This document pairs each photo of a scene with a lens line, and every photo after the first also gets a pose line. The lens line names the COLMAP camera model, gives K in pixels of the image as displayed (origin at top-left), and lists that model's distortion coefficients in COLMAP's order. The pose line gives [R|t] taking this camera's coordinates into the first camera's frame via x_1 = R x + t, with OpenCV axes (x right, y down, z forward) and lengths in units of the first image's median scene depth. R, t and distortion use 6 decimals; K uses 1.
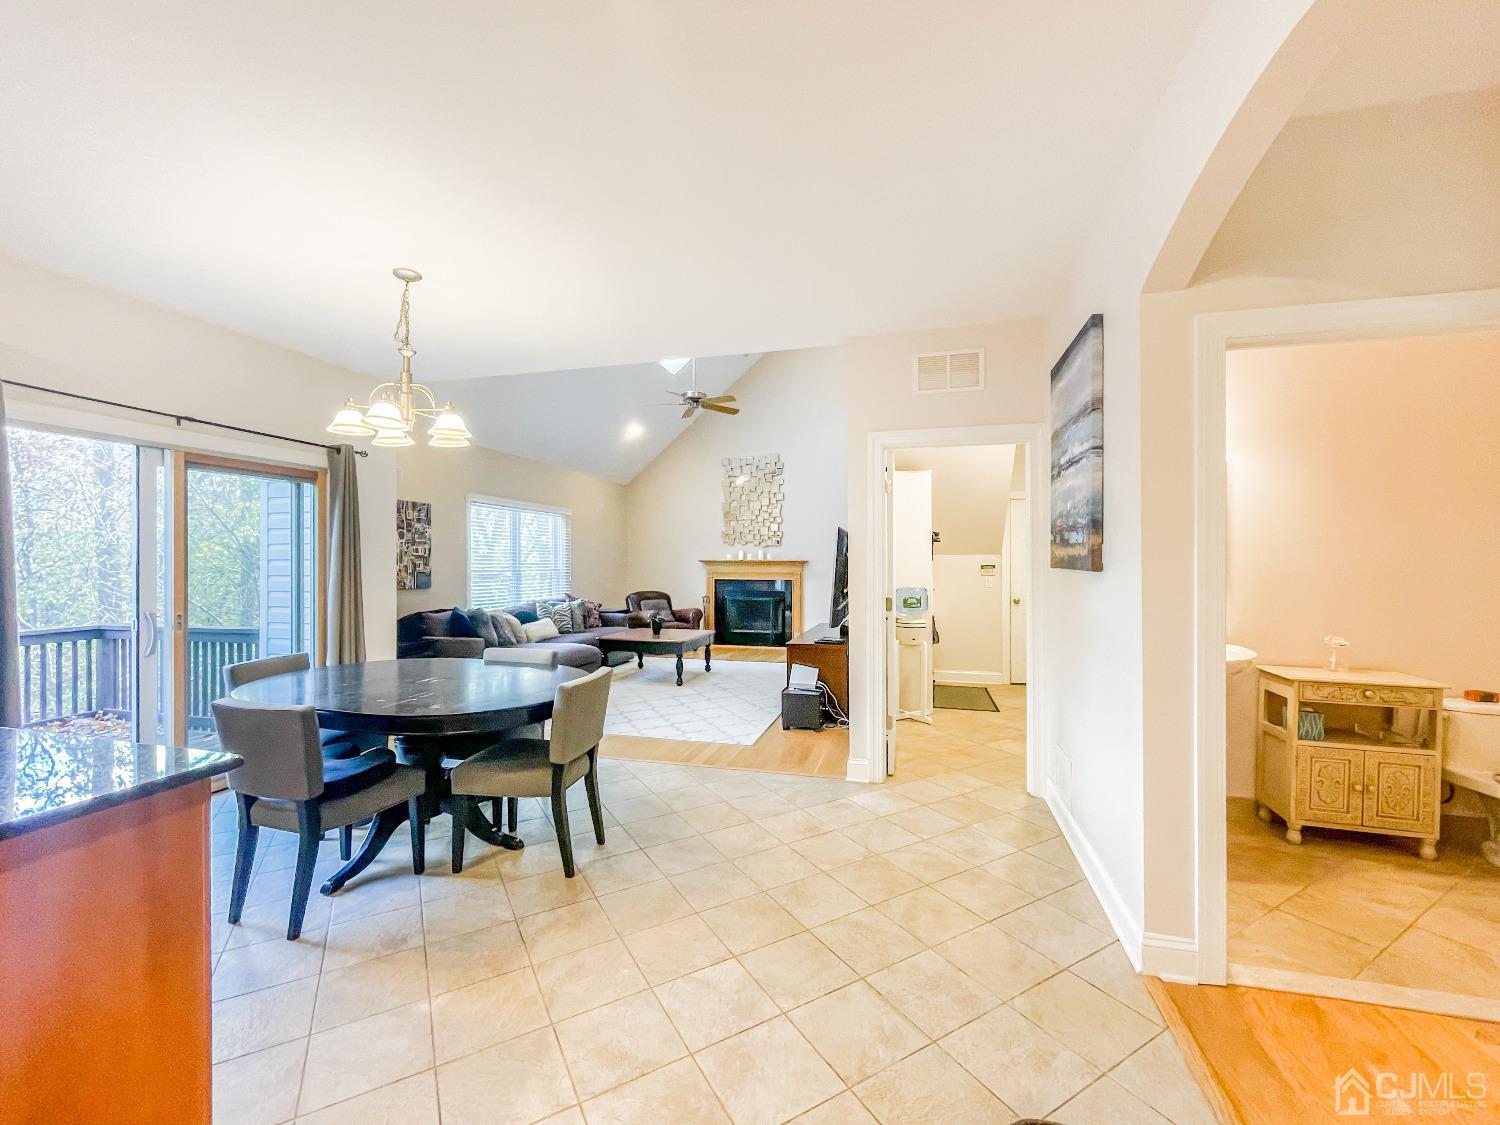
lens RADIAL K [[595.3, 0, 764.4], [0, 595.3, 561.5], [0, 0, 1]] dist [0.001263, 0.000211]
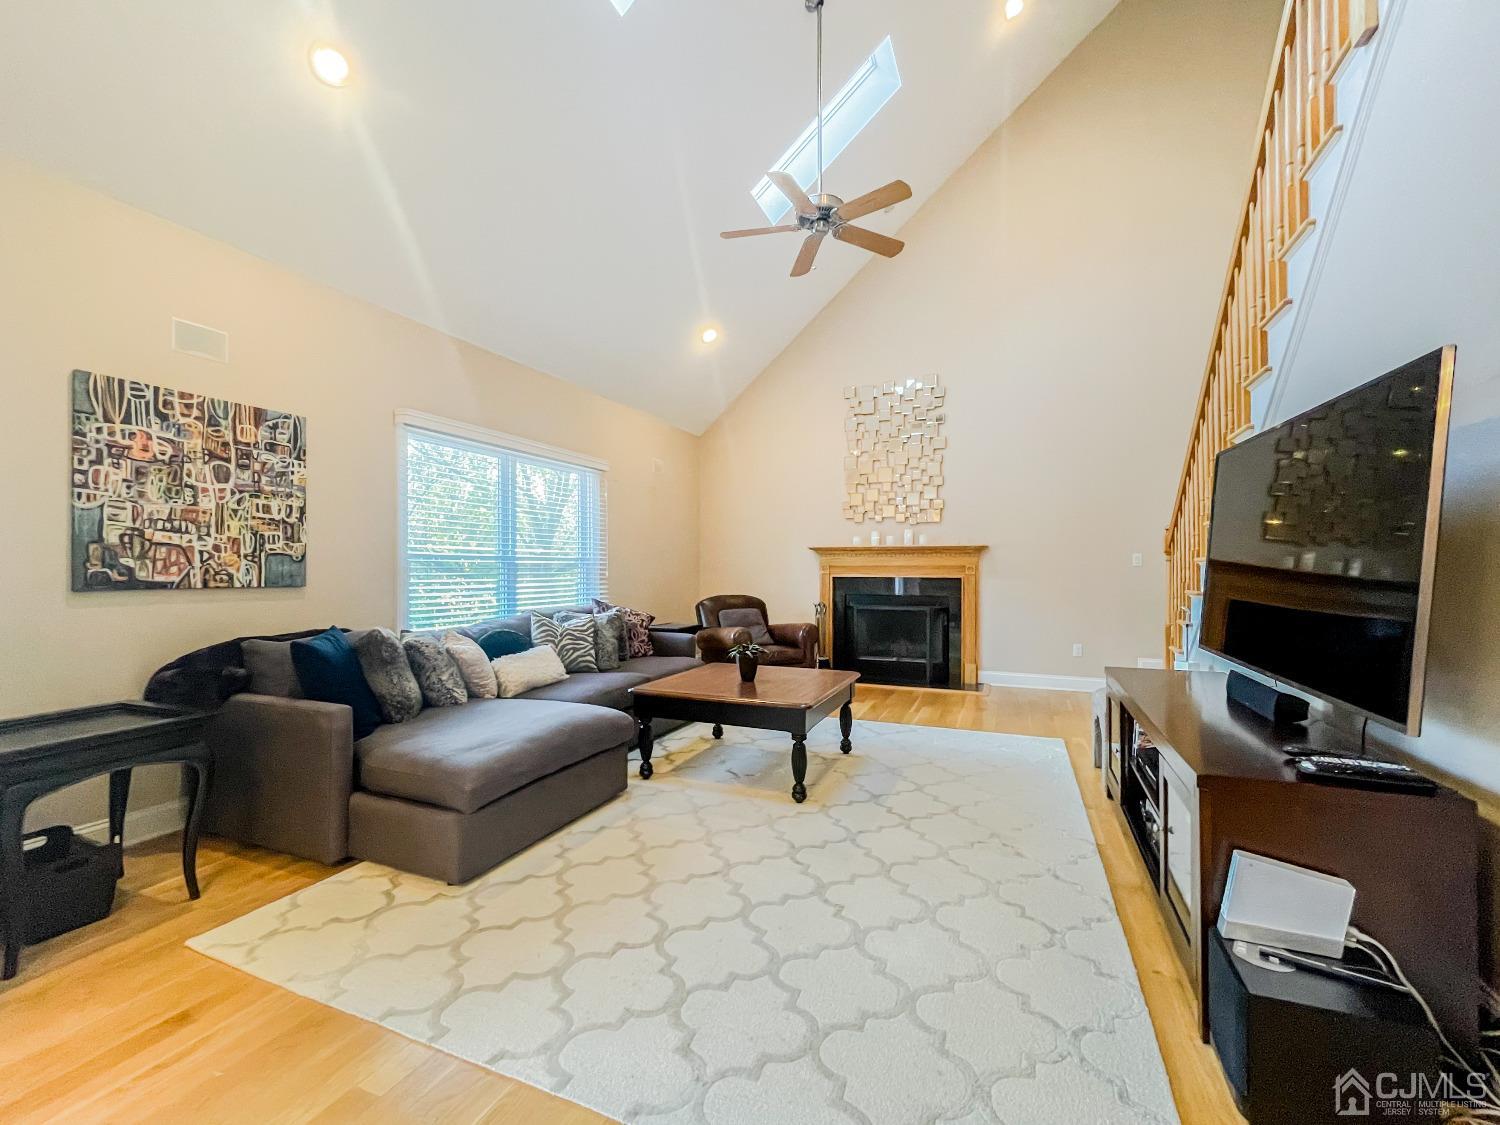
lens RADIAL K [[624.3, 0, 750.5], [0, 624.3, 536.8], [0, 0, 1]] dist [-0.000590, 0.000053]
pose [[0.987416, -0.010408, -0.157799, -0.094332], [0.003419, 0.999004, -0.044493, 0.023821], [0.158105, 0.043393, 0.986468, 0.472029]]
